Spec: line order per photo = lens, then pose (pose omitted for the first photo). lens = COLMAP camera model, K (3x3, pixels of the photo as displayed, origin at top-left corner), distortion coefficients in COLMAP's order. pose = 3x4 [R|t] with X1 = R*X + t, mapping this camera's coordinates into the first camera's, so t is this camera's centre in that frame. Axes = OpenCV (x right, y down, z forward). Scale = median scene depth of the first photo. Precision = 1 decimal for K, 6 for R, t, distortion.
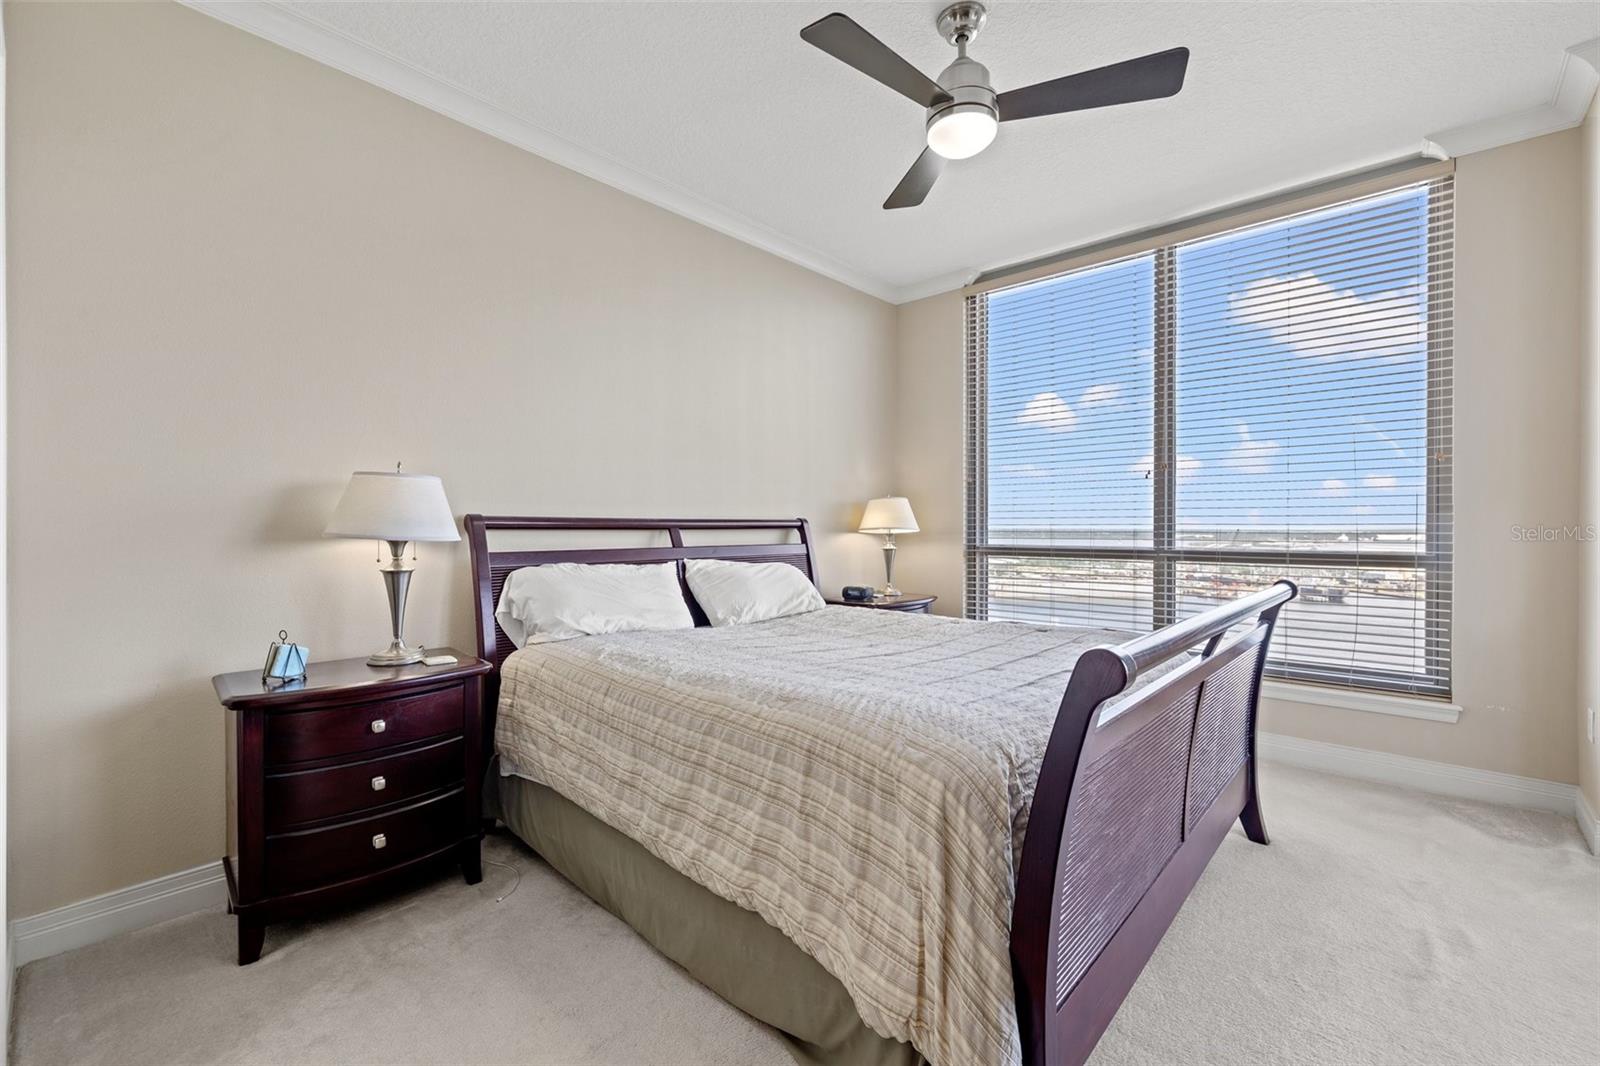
lens RADIAL K [[708.8, 0, 796.8], [0, 708.8, 522.6], [0, 0, 1]] dist [0.001457, 0.000218]
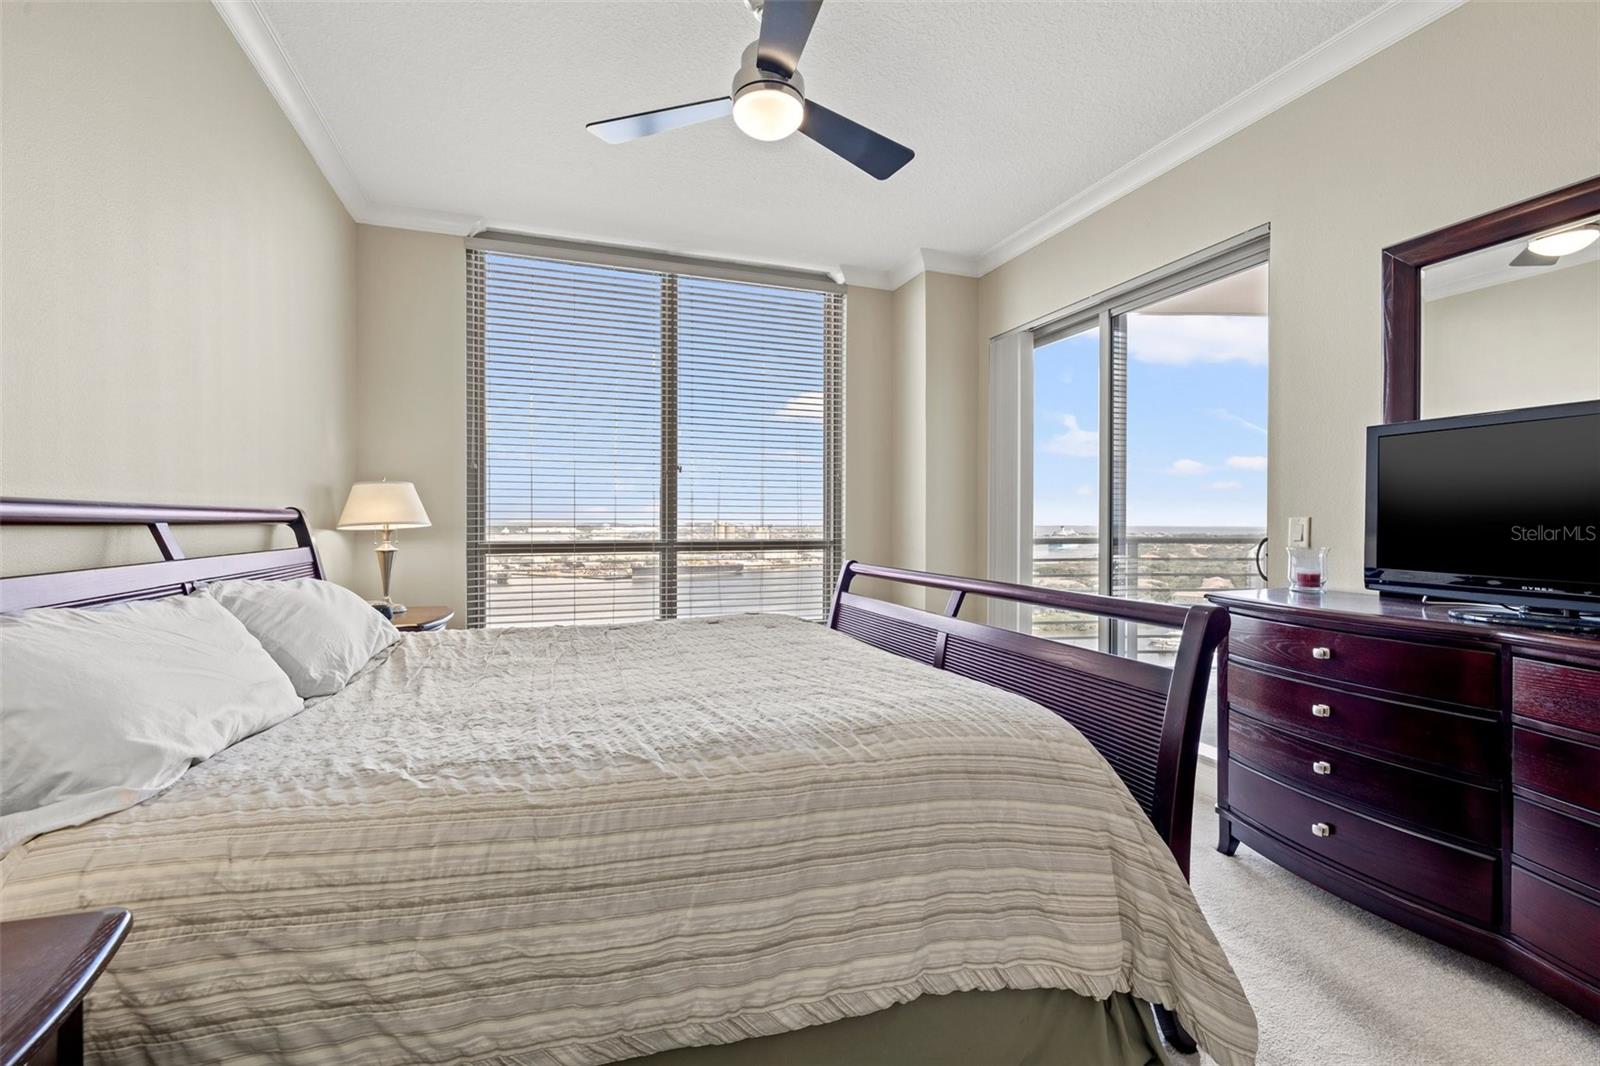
lens RADIAL K [[676.6, 0, 785.5], [0, 676.6, 522.1], [0, 0, 1]] dist [-0.000007, 0.000554]
pose [[0.460960, 0.001343, 0.887420, -0.348354], [-0.007440, 0.999970, 0.002351, 0.002654], [-0.887390, -0.007687, 0.460956, 0.333794]]
